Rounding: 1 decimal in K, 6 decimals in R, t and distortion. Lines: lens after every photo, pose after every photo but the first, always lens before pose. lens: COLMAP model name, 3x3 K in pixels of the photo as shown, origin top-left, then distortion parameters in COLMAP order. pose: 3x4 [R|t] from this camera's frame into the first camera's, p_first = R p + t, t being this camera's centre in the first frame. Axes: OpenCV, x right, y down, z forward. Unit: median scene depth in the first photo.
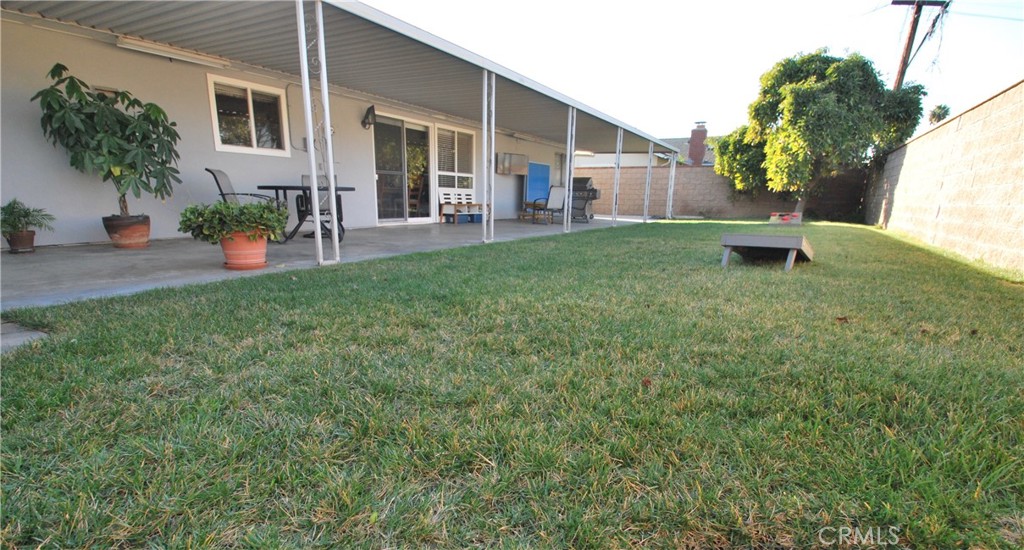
lens RADIAL K [[495.1, 0, 525.8], [0, 495.1, 344.8], [0, 0, 1]] dist [-0.009639, -0.004117]
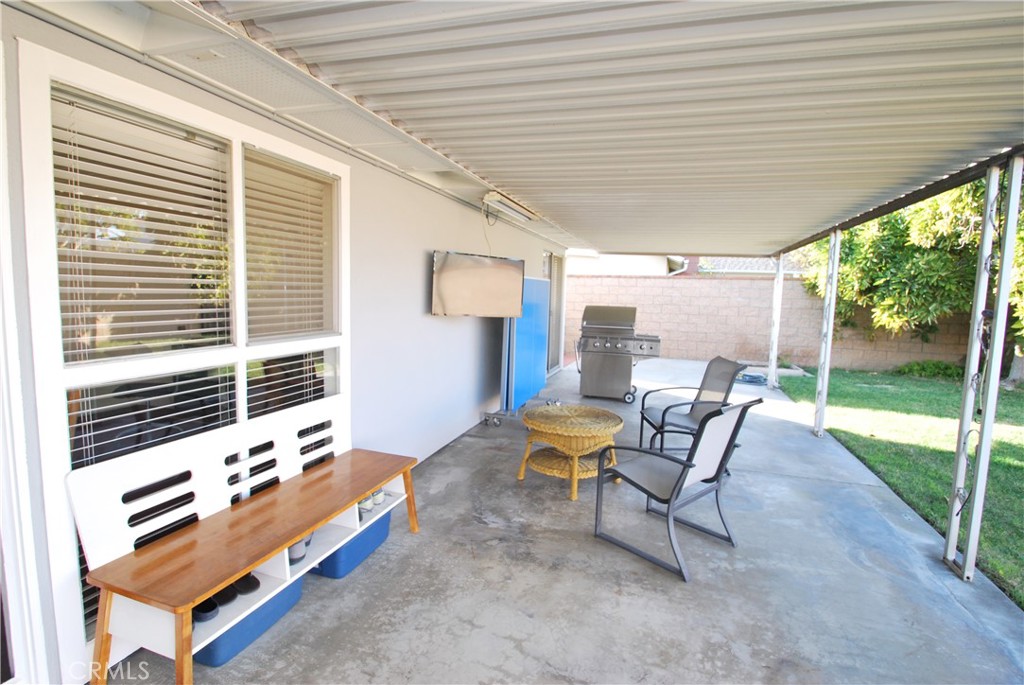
lens RADIAL K [[488.4, 0, 512.3], [0, 488.4, 338.6], [0, 0, 1]] dist [-0.011346, -0.000180]
pose [[0.981276, -0.007048, 0.192480, -0.074275], [0.041351, 0.983738, -0.174787, -0.323058], [-0.188118, 0.179474, 0.965609, 0.818714]]
